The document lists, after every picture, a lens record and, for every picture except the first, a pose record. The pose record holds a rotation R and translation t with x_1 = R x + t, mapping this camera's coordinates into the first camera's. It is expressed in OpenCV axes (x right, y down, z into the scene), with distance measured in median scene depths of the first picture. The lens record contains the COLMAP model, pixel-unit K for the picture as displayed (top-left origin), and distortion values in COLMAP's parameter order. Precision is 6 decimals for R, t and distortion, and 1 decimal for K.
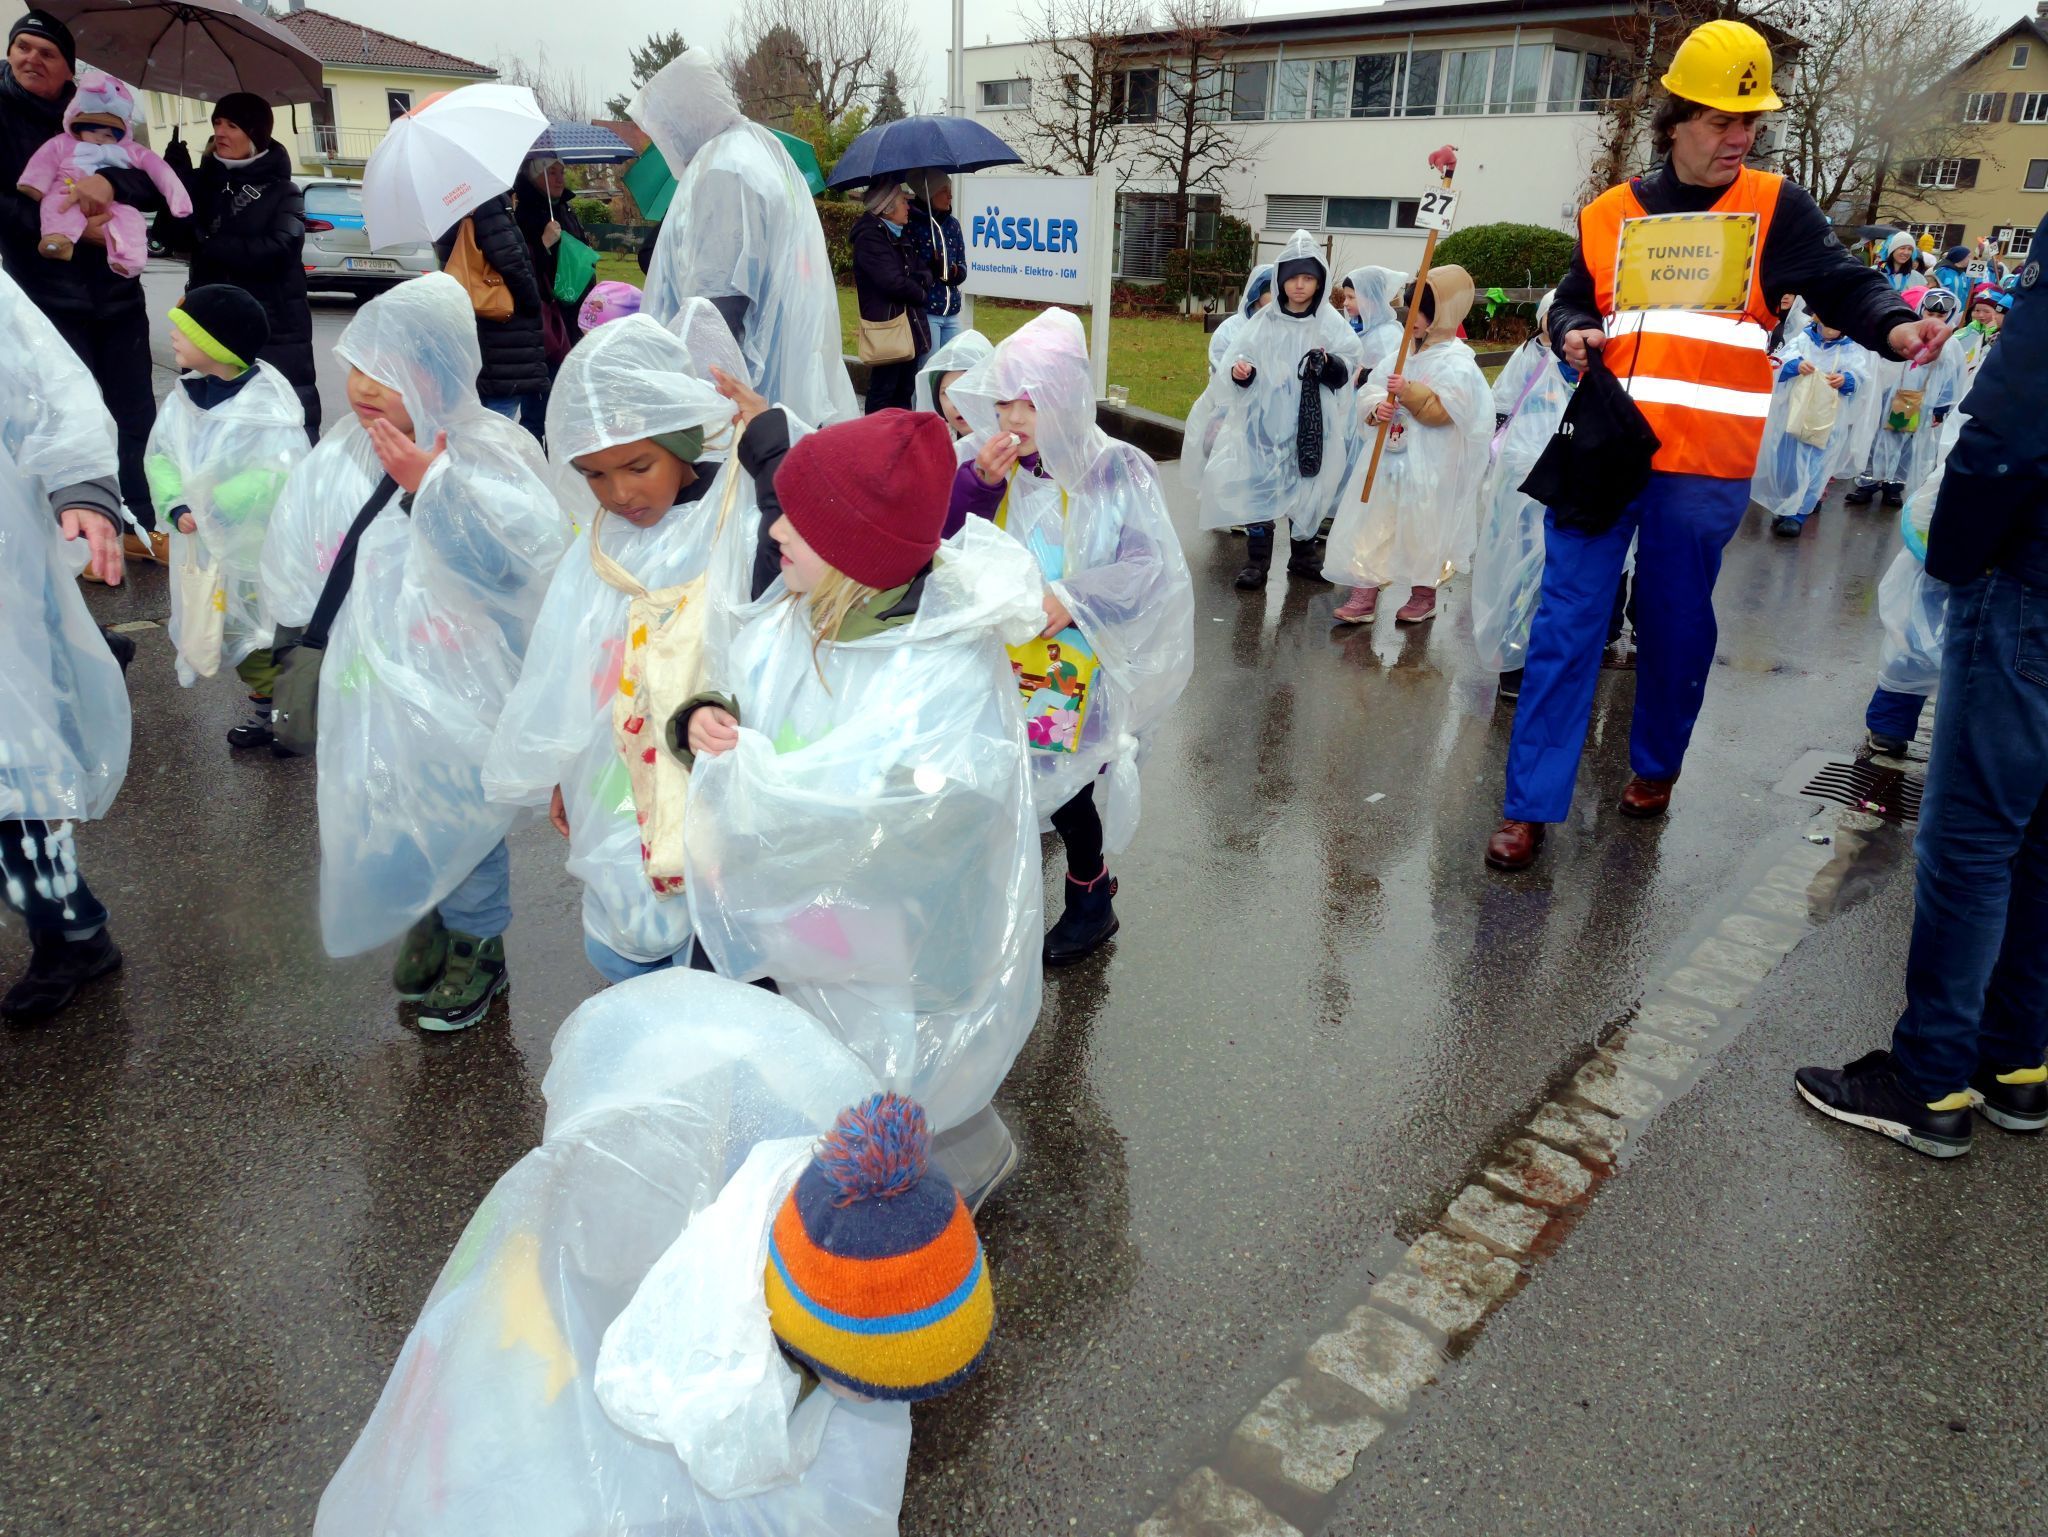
lens RADIAL K [[1494.0, 0, 1024.0], [0, 1494.0, 768.5], [0, 0, 1]] dist [-0.029005, -0.007364]
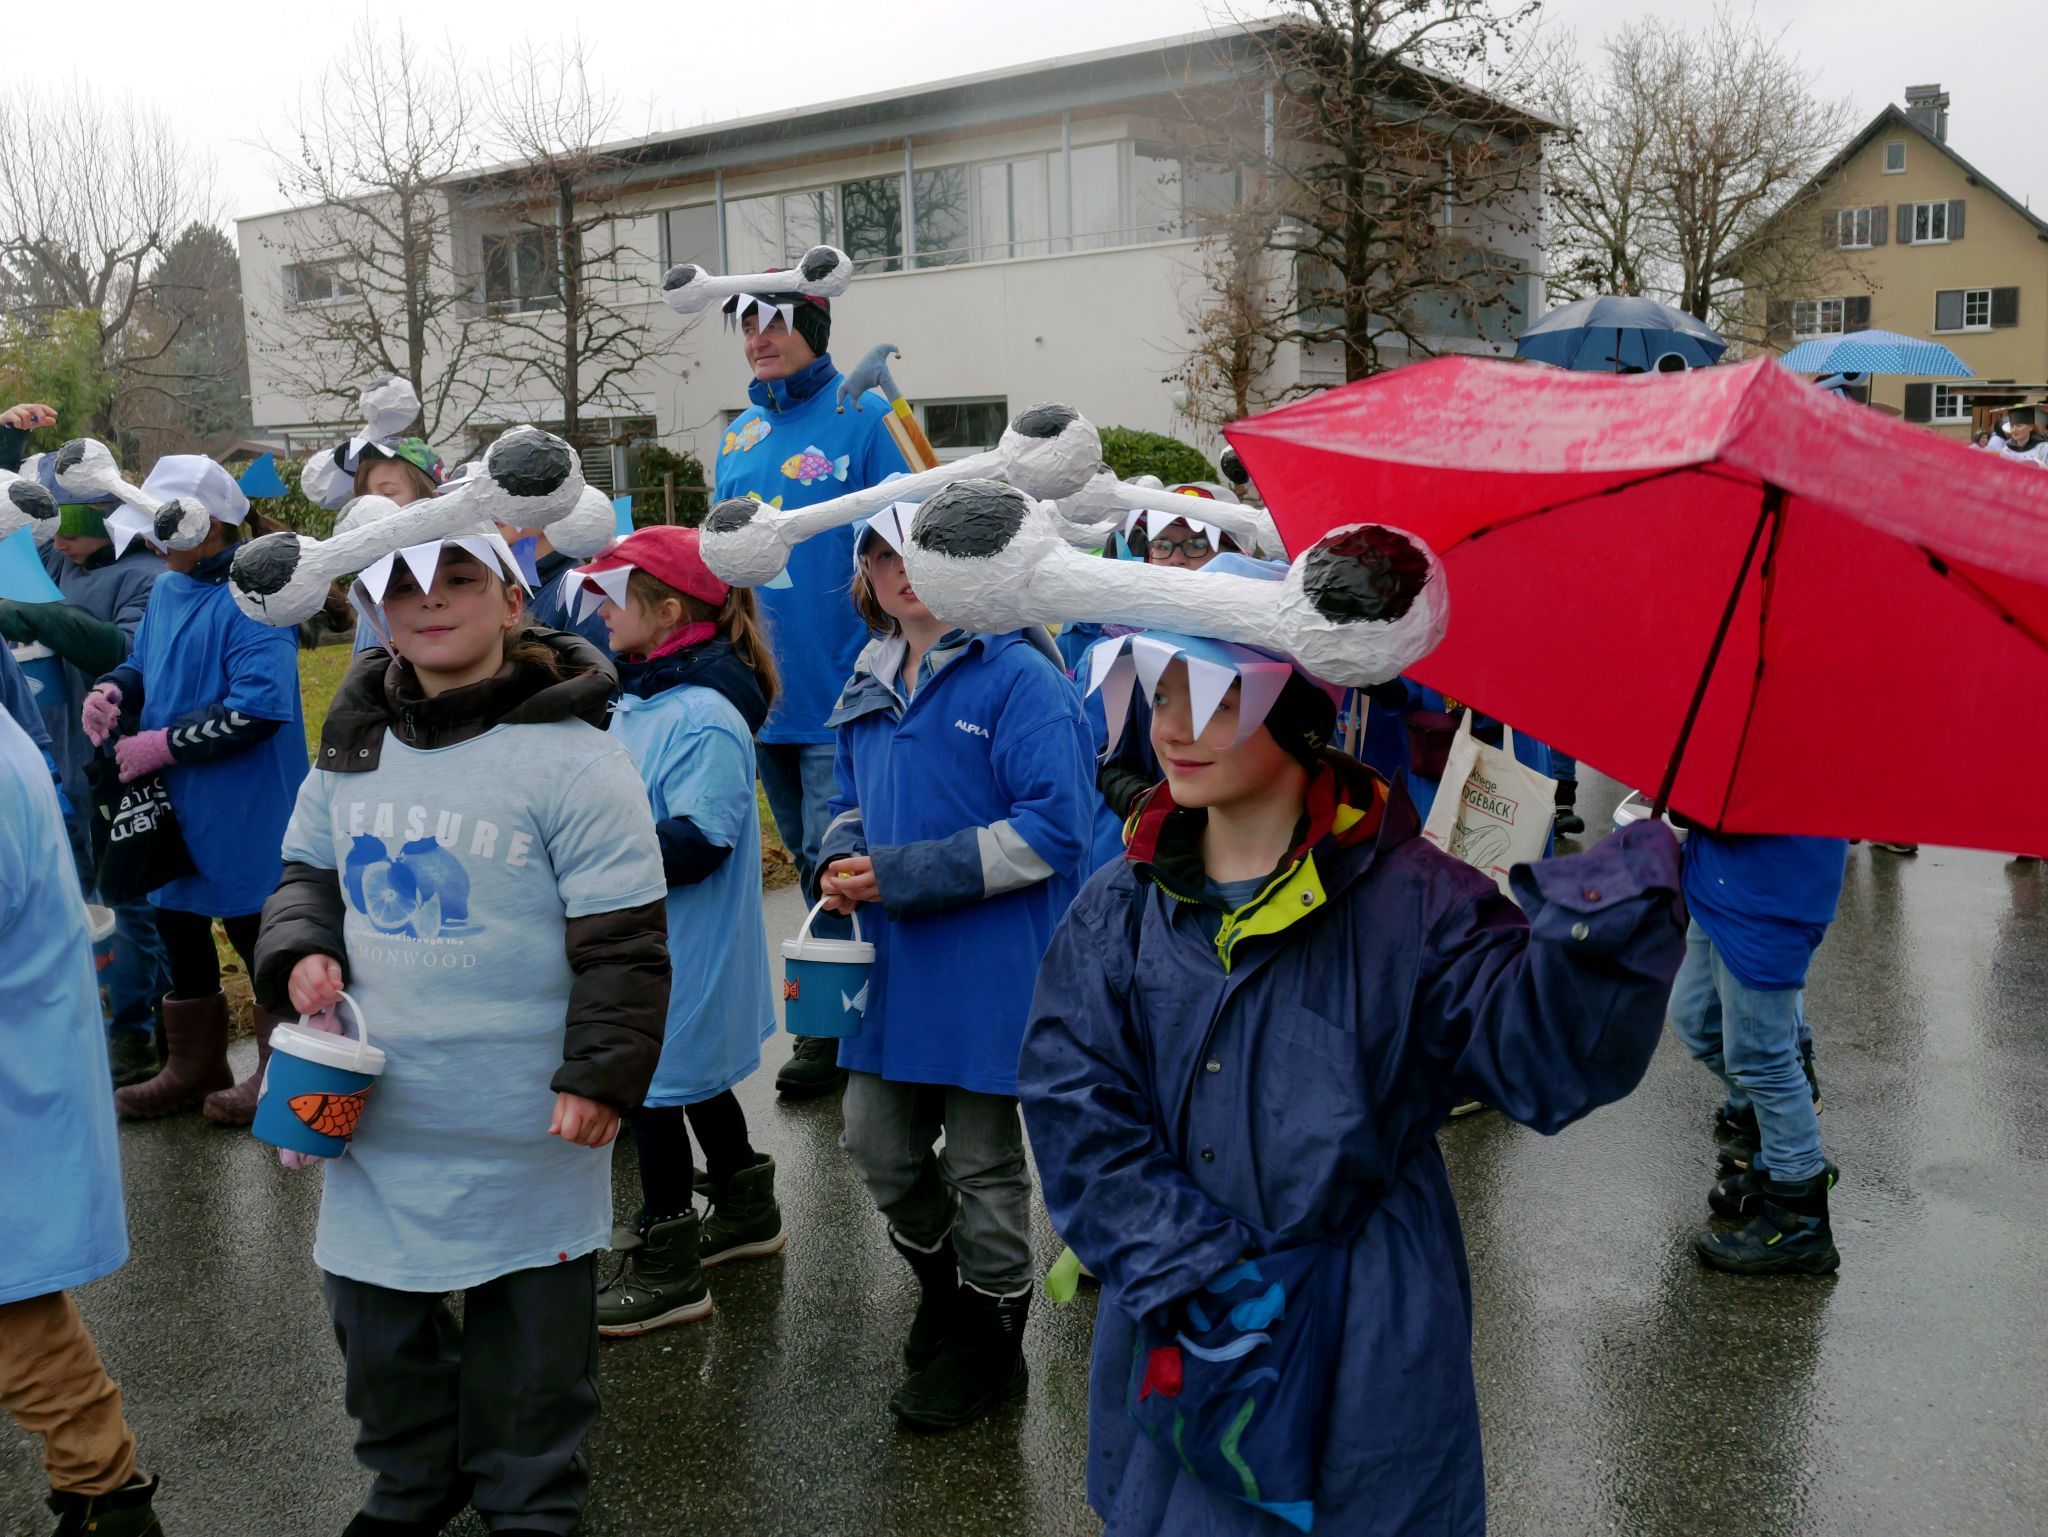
lens RADIAL K [[2136.9, 0, 1024.0], [0, 2136.9, 768.5], [0, 0, 1]] dist [-0.004145, 0.013352]
pose [[0.984940, -0.085916, 0.150041, 0.142131], [0.115369, 0.972935, -0.200218, -0.062273], [-0.128778, 0.214513, 0.968195, 0.188459]]
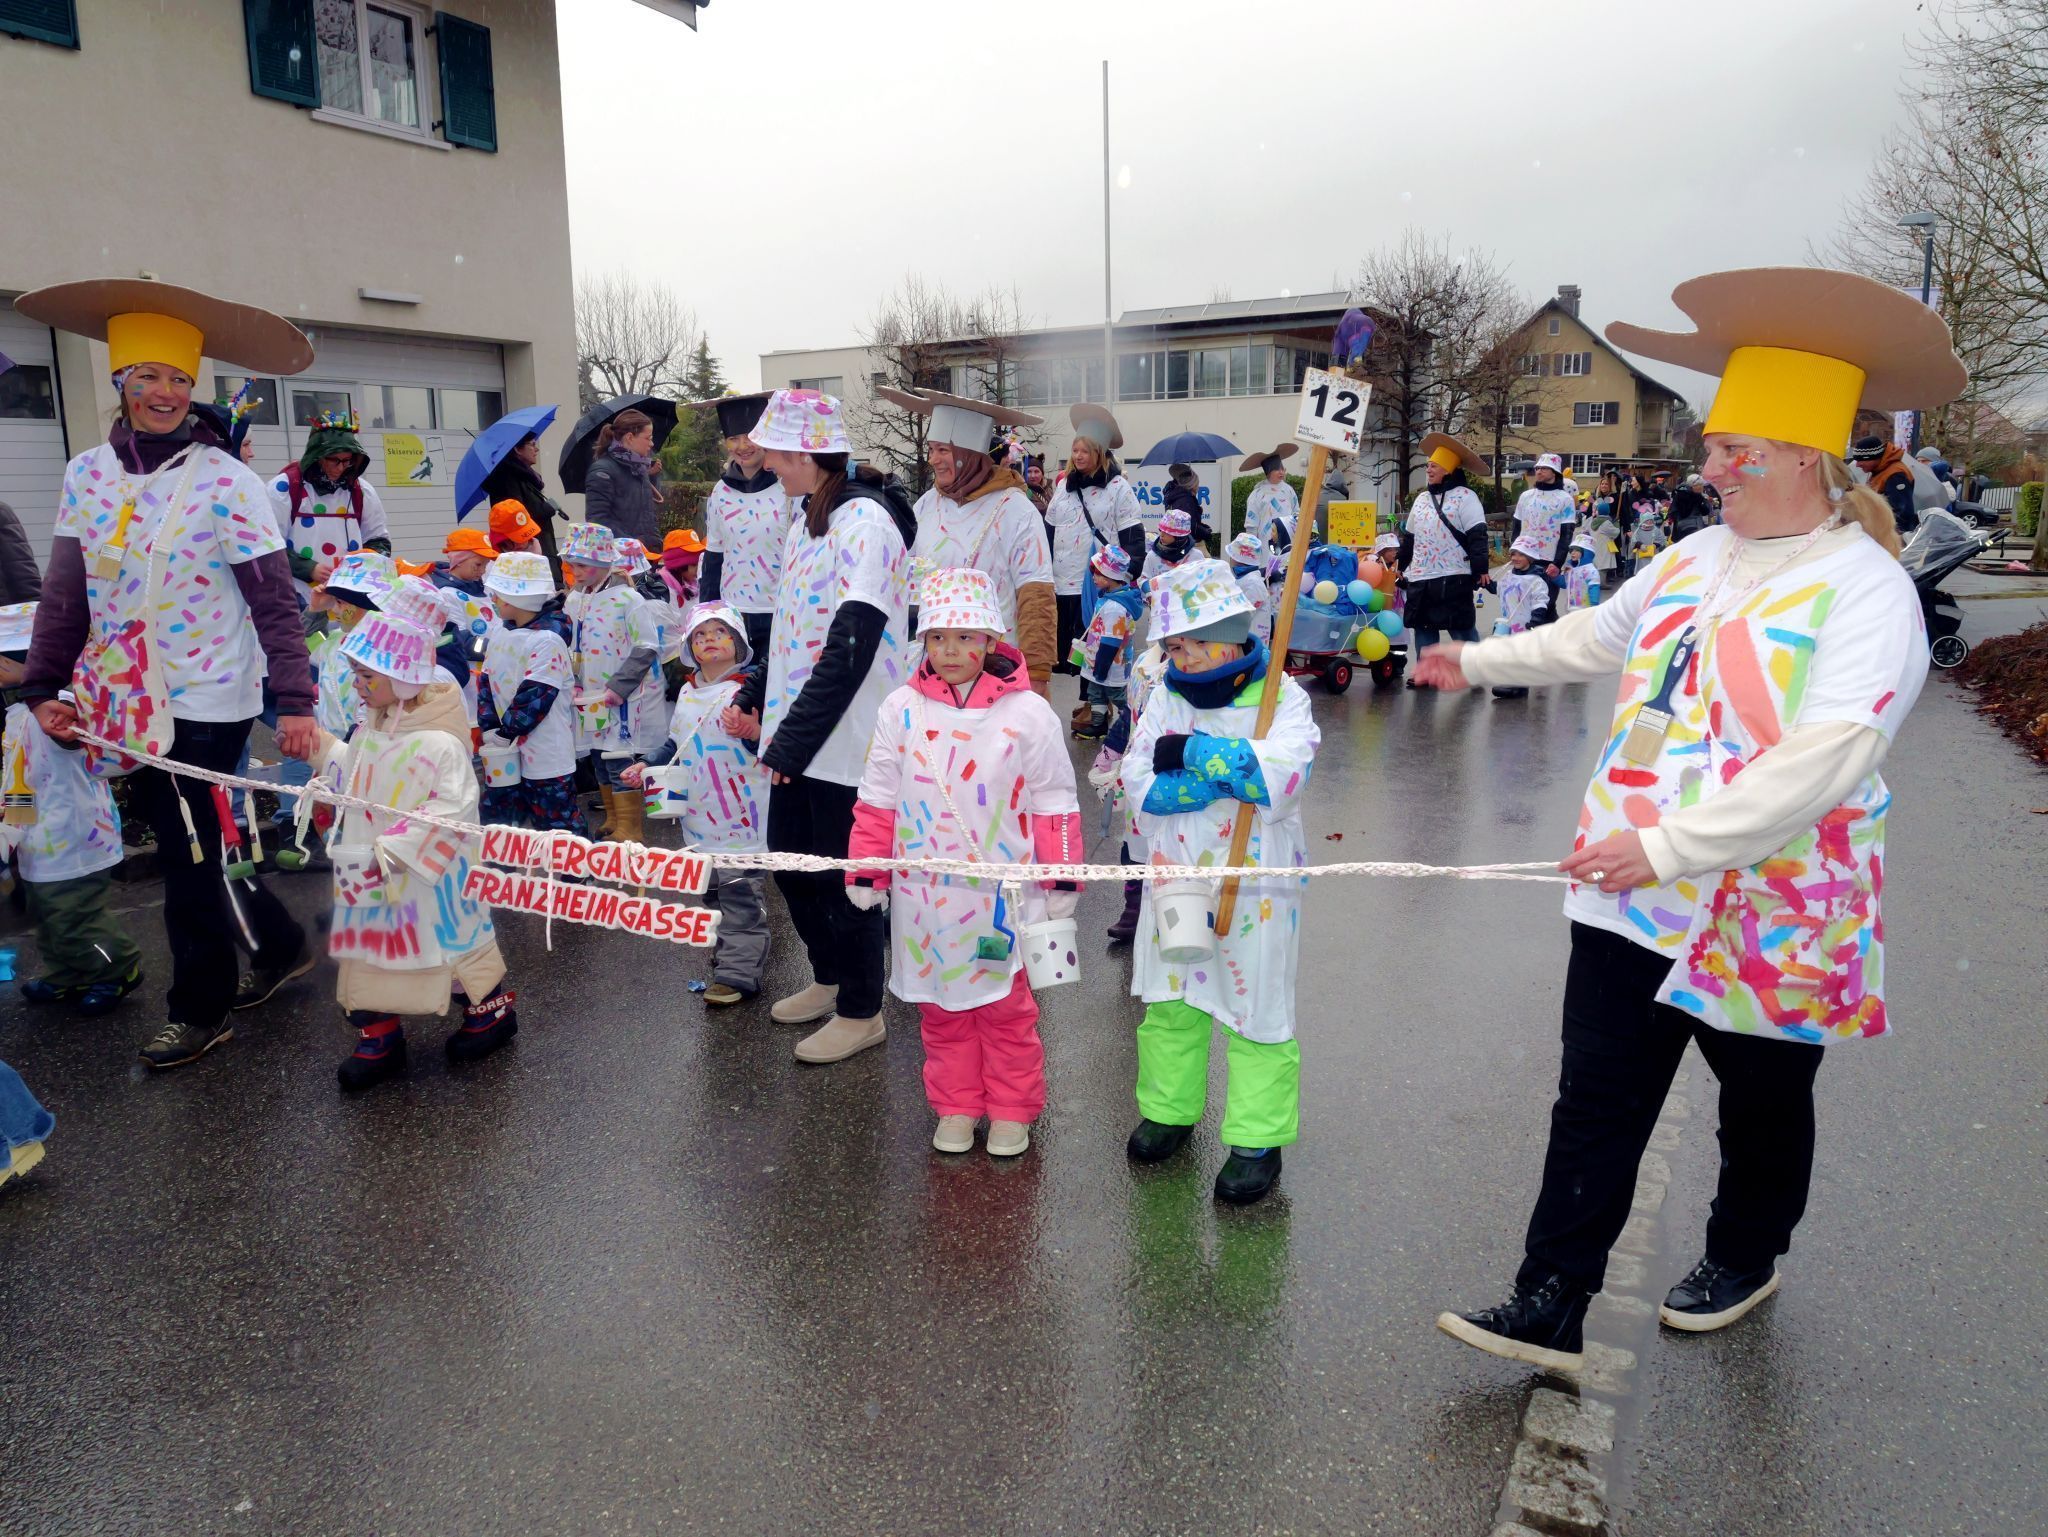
lens RADIAL K [[1521.5, 0, 1024.0], [0, 1521.5, 768.5], [0, 0, 1]] dist [-0.025299, 0.009532]
pose [[0.969131, -0.087871, 0.230355, -0.190317], [0.124950, 0.980504, -0.151654, 0.063311], [-0.212538, 0.175755, 0.961217, -0.193467]]
